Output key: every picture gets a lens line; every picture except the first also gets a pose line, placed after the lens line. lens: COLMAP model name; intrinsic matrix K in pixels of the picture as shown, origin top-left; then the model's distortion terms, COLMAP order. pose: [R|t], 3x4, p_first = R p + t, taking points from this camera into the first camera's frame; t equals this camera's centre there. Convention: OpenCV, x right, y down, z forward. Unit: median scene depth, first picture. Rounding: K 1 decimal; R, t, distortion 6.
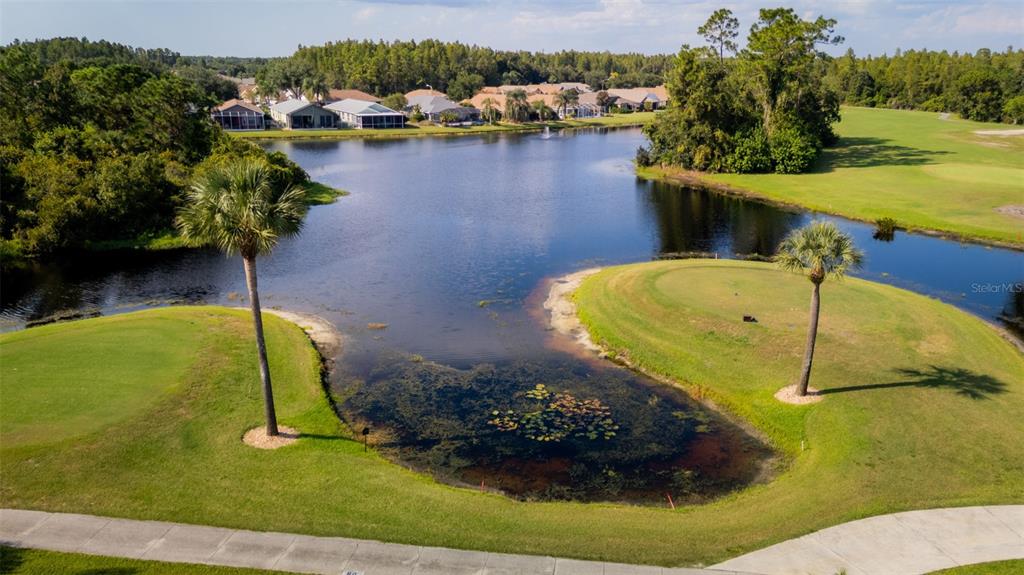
lens RADIAL K [[795.9, 0, 512.0], [0, 795.9, 287.5], [0, 0, 1]] dist [0.096360, -0.121664]
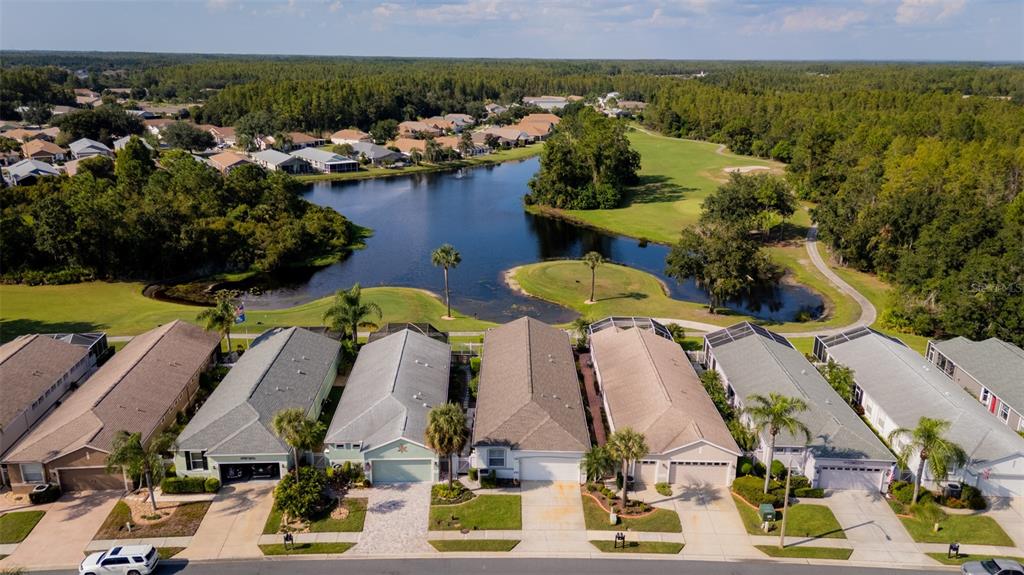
lens RADIAL K [[795.9, 0, 512.0], [0, 795.9, 287.5], [0, 0, 1]] dist [0.096360, -0.121664]
pose [[0.985769, -0.047496, 0.161255, -0.155566], [0.045917, 0.998854, 0.013508, 0.003431], [-0.161712, -0.005911, 0.986820, -0.688853]]
